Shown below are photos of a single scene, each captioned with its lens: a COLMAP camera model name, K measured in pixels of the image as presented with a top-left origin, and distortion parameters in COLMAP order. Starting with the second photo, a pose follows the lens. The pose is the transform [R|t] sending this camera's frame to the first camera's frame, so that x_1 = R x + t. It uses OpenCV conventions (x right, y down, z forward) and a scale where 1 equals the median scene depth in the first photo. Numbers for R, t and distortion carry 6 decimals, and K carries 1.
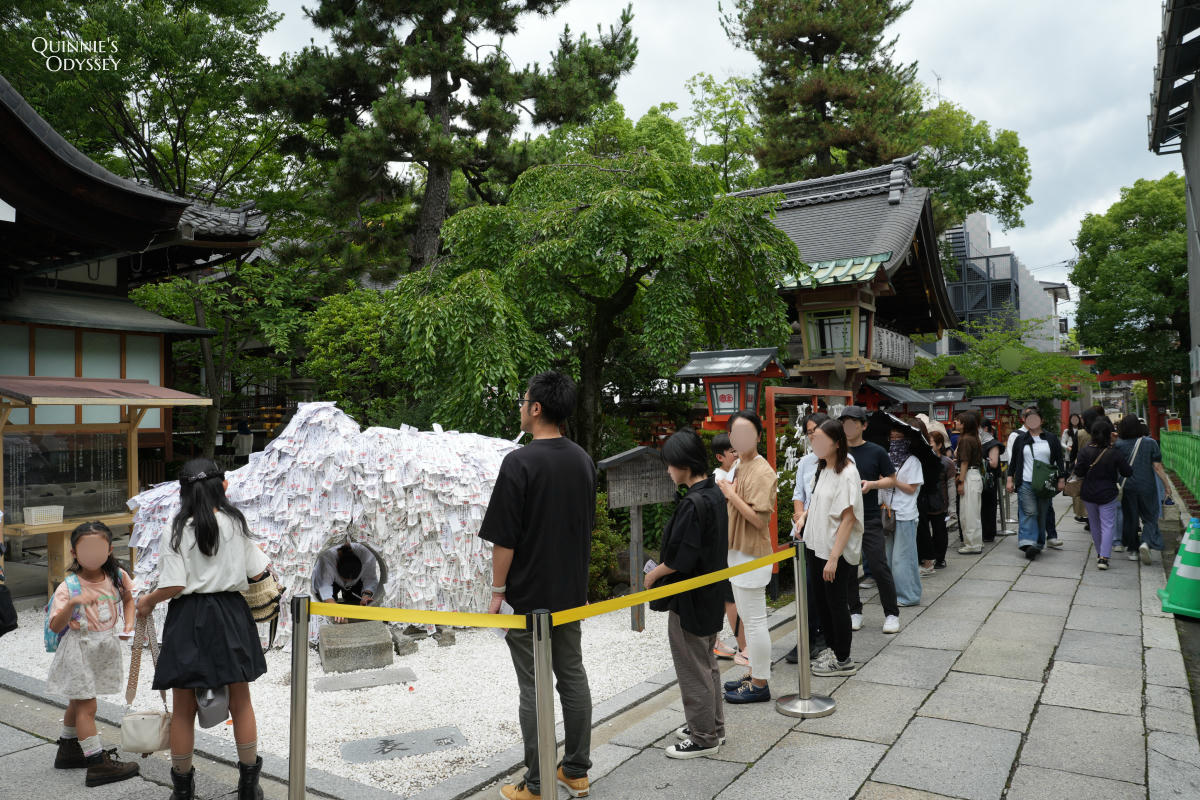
lens RADIAL K [[843.7, 0, 597.2], [0, 843.7, 398.8], [0, 0, 1]] dist [-0.057249, 0.025185]
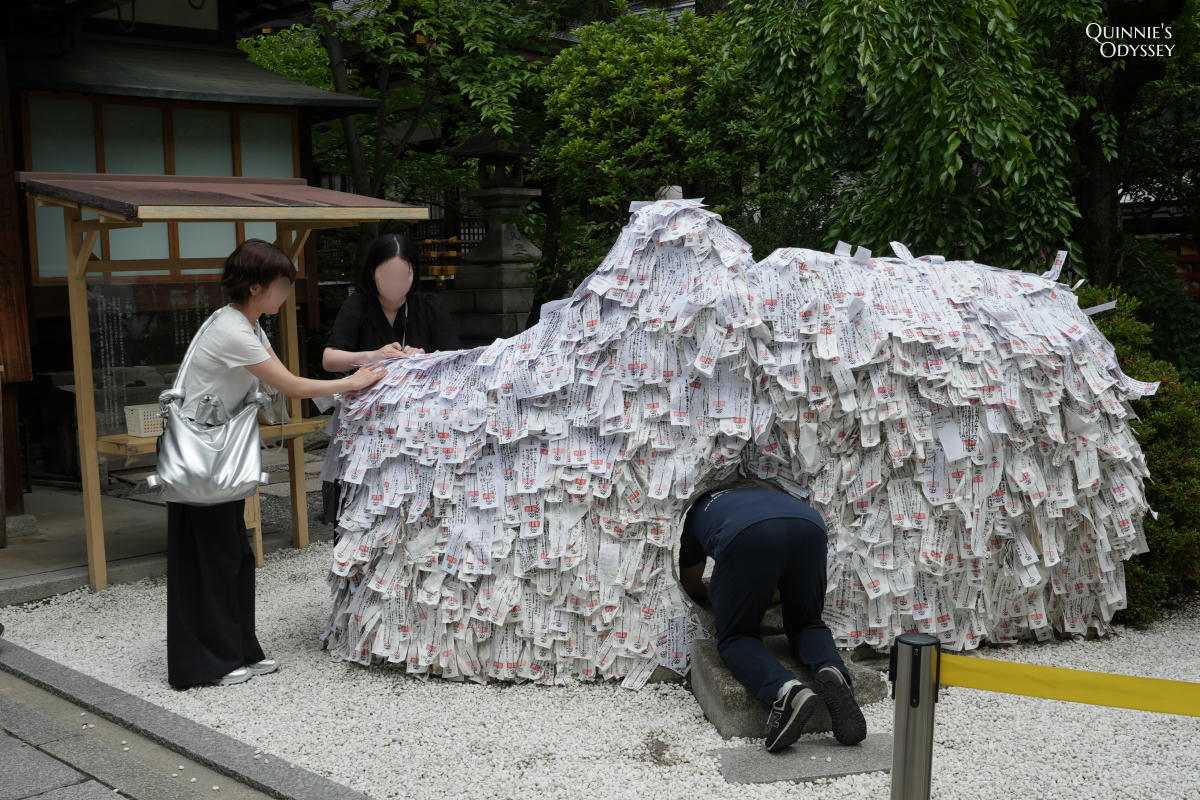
lens RADIAL K [[1365.3, 0, 608.2], [0, 1365.3, 395.9], [0, 0, 1]] dist [-0.070982, 0.000000]
pose [[0.976392, 0.007957, -0.215858, -0.194257], [0.018330, 0.992665, 0.119503, 0.022290], [0.215226, -0.120639, 0.969084, 0.193244]]
